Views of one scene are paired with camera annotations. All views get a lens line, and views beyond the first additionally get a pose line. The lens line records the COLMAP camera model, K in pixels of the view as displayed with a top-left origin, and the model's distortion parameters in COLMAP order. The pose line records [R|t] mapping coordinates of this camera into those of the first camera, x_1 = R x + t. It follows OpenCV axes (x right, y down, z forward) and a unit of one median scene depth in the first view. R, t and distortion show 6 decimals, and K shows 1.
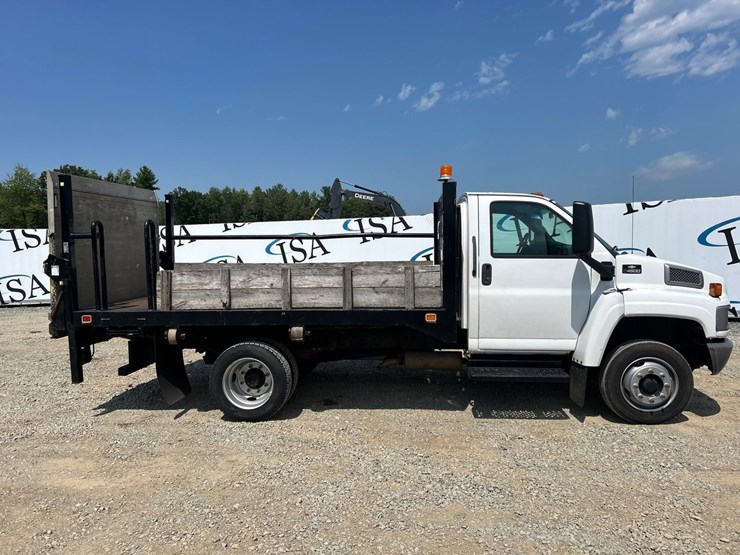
lens RADIAL K [[569.3, 0, 370.0], [0, 569.3, 277.5], [0, 0, 1]] dist [0.061460, -0.066232]
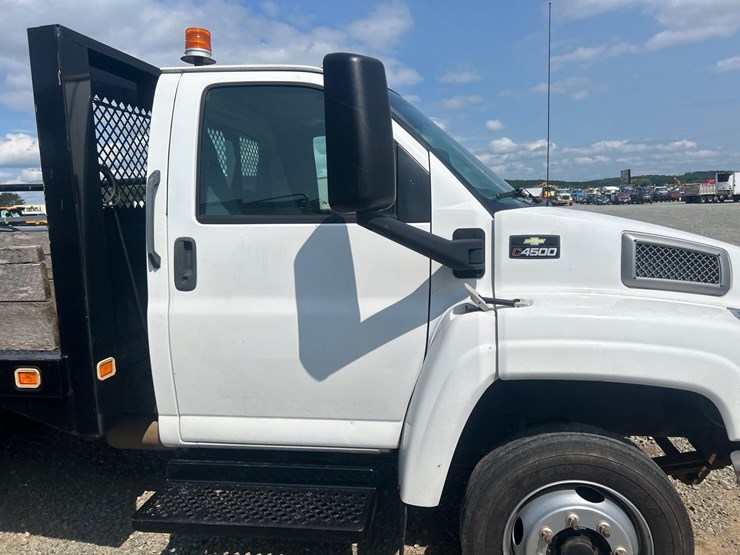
lens RADIAL K [[569.3, 0, 370.0], [0, 569.3, 277.5], [0, 0, 1]] dist [0.061460, -0.066232]
pose [[0.997365, -0.014603, -0.071066, 0.365426], [0.019743, 0.997196, 0.072181, -0.023478], [0.069813, -0.073394, 0.994857, 0.599809]]
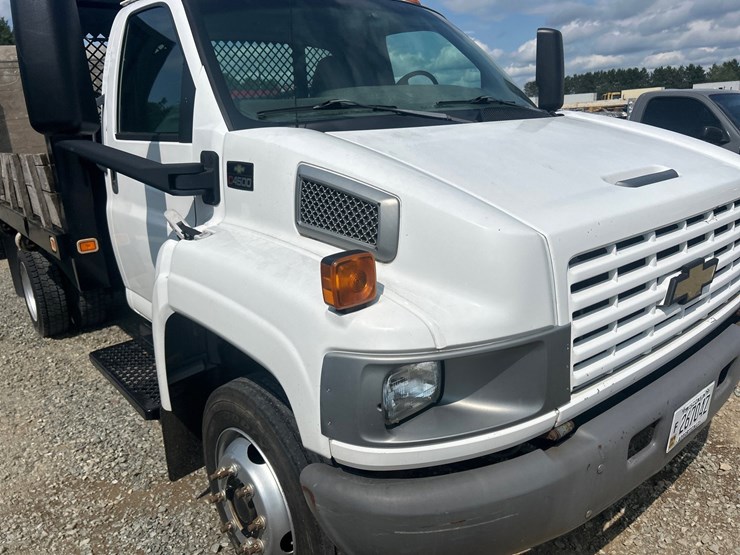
lens RADIAL K [[569.3, 0, 370.0], [0, 569.3, 277.5], [0, 0, 1]] dist [0.061460, -0.066232]
pose [[0.692827, 0.166869, -0.701531, 0.738303], [0.006224, 0.971437, 0.237216, -0.034899], [0.721077, -0.168716, 0.671999, 0.804307]]
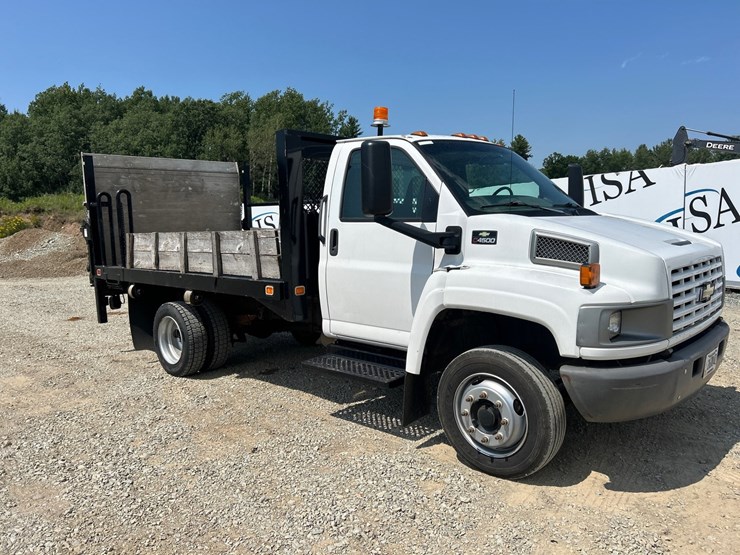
lens RADIAL K [[569.3, 0, 370.0], [0, 569.3, 277.5], [0, 0, 1]] dist [0.061460, -0.066232]
pose [[0.782600, 0.055688, -0.620029, 0.744113], [-0.019945, 0.997722, 0.064437, -0.008001], [0.622205, -0.038062, 0.781929, 0.401391]]
